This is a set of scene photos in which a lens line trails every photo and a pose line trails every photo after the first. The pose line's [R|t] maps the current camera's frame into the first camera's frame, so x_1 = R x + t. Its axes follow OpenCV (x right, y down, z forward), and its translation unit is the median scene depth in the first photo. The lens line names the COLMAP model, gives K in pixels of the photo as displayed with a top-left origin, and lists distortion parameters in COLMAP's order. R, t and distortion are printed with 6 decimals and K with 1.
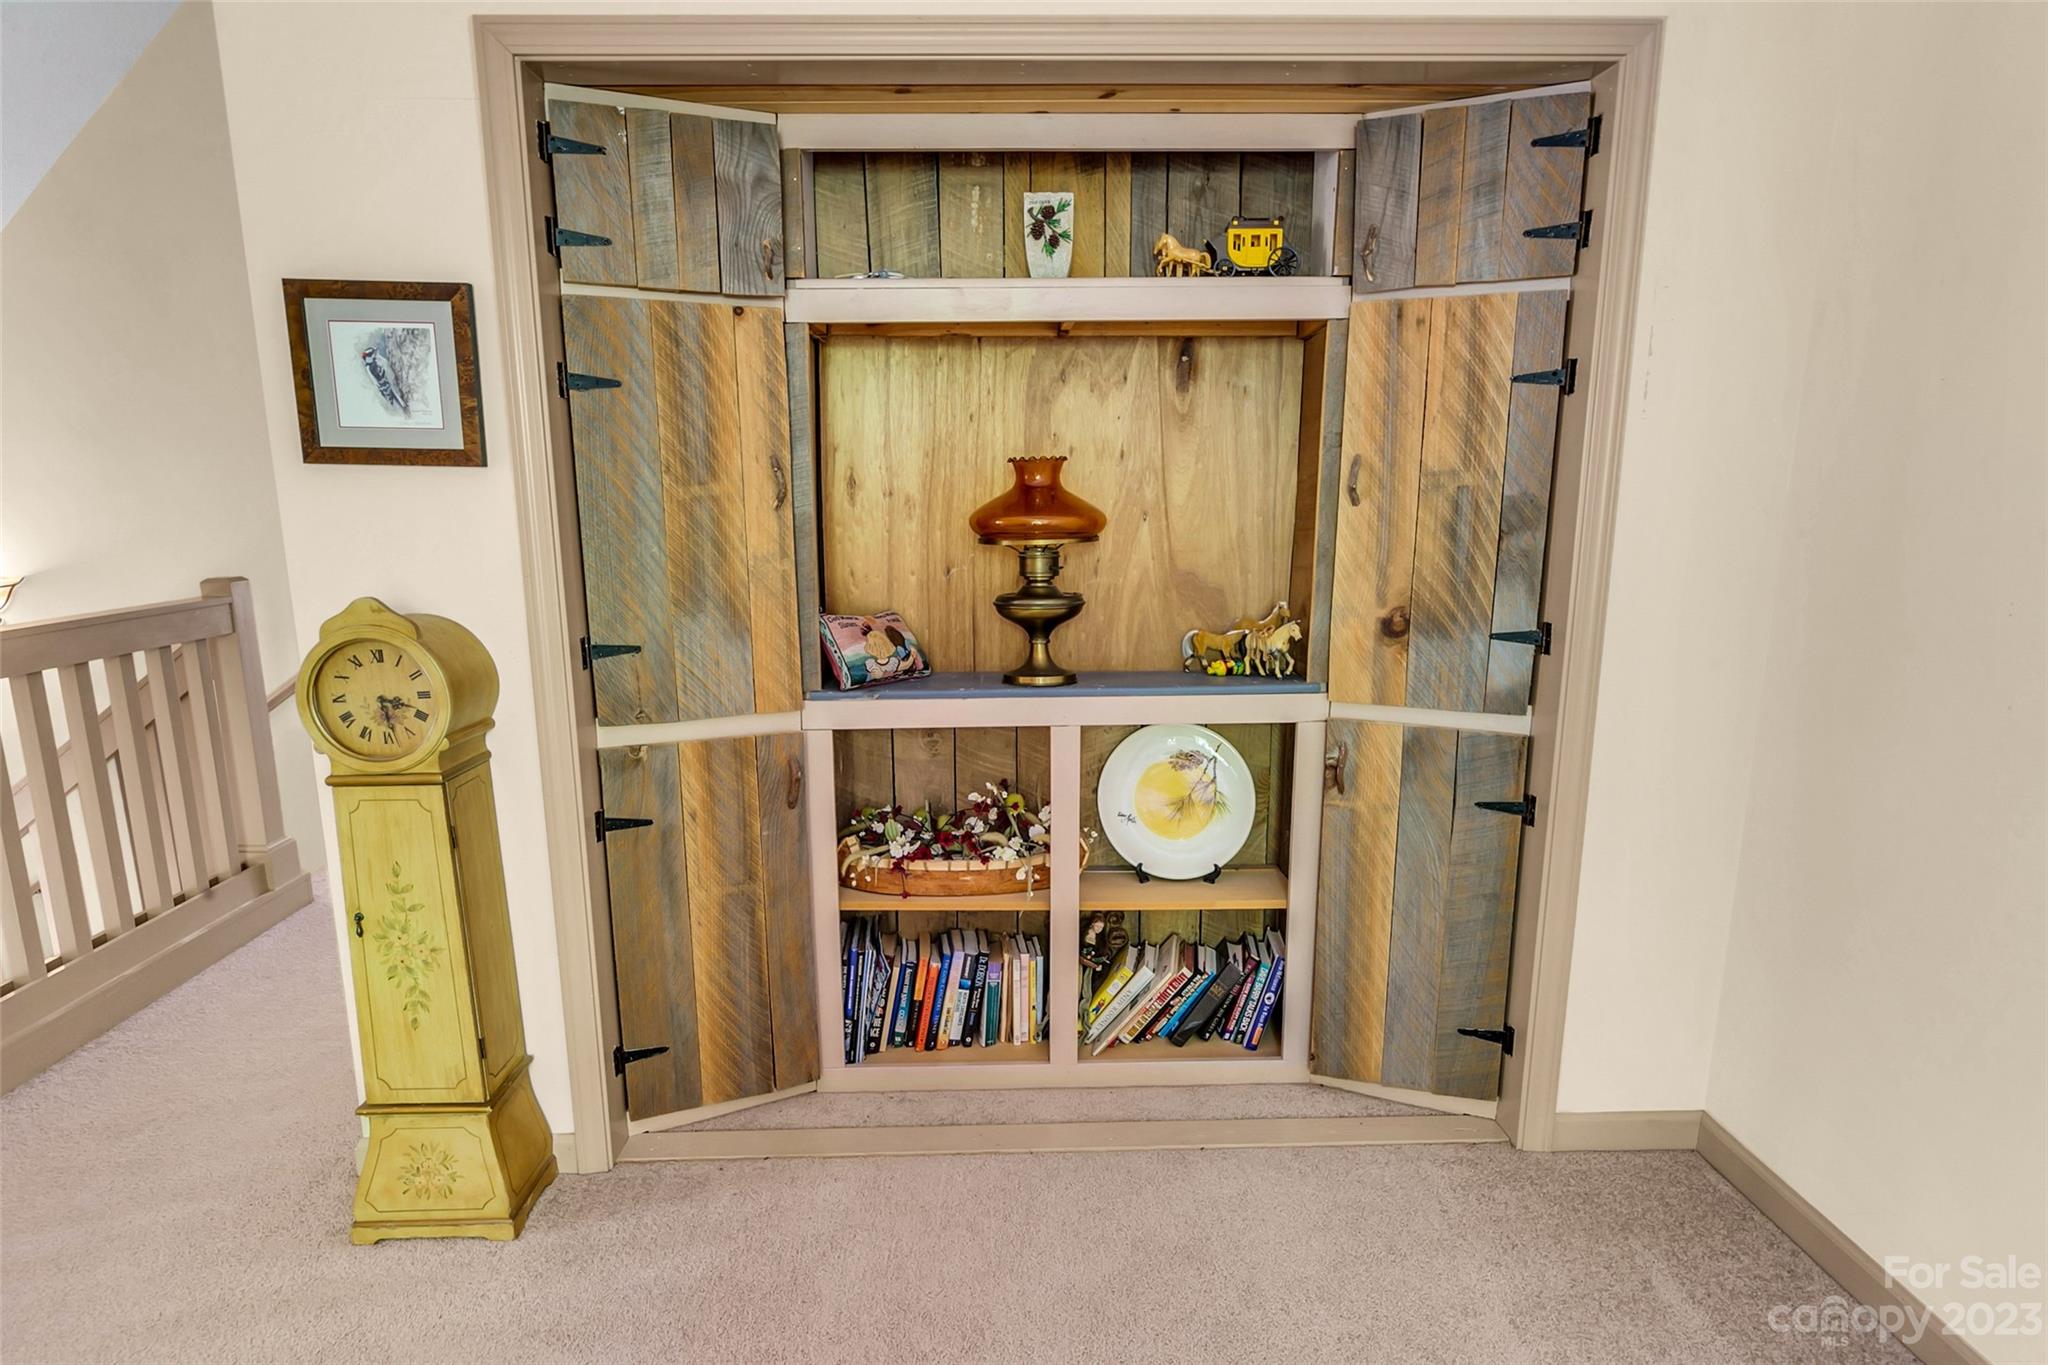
lens RADIAL K [[1067.8, 0, 1020.3], [0, 1067.8, 686.9], [0, 0, 1]] dist [0.000953, -0.000950]
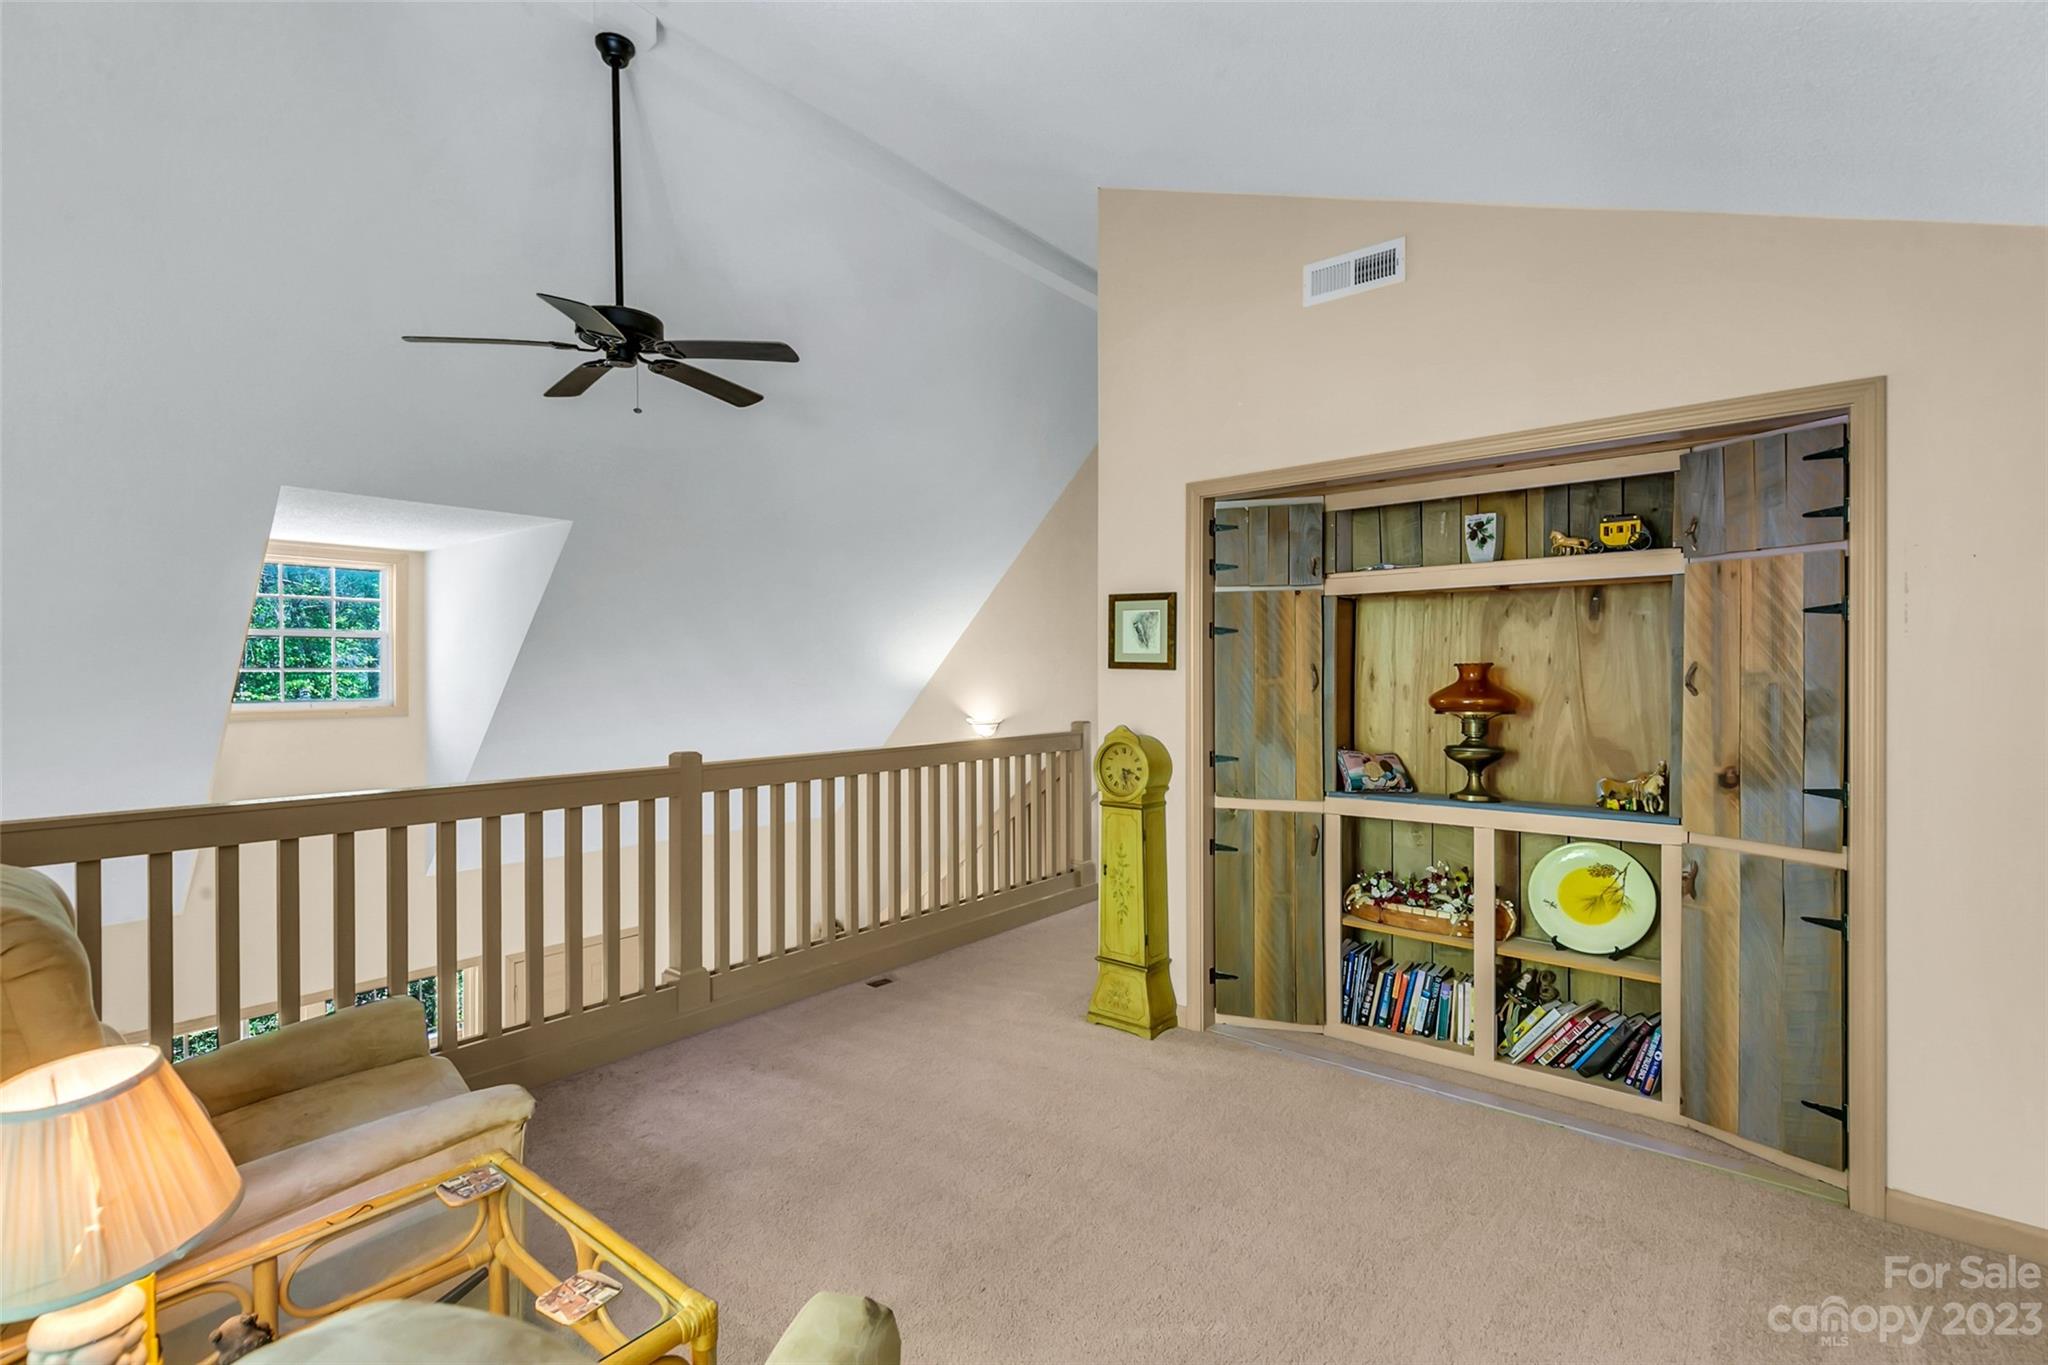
lens RADIAL K [[935.6, 0, 1025.2], [0, 935.6, 677.8], [0, 0, 1]] dist [0.000046, 0.000005]
pose [[0.756187, 0.006930, -0.654318, 0.457718], [-0.124975, 0.983066, -0.134020, 0.093004], [0.642310, 0.183118, 0.744249, -0.549935]]
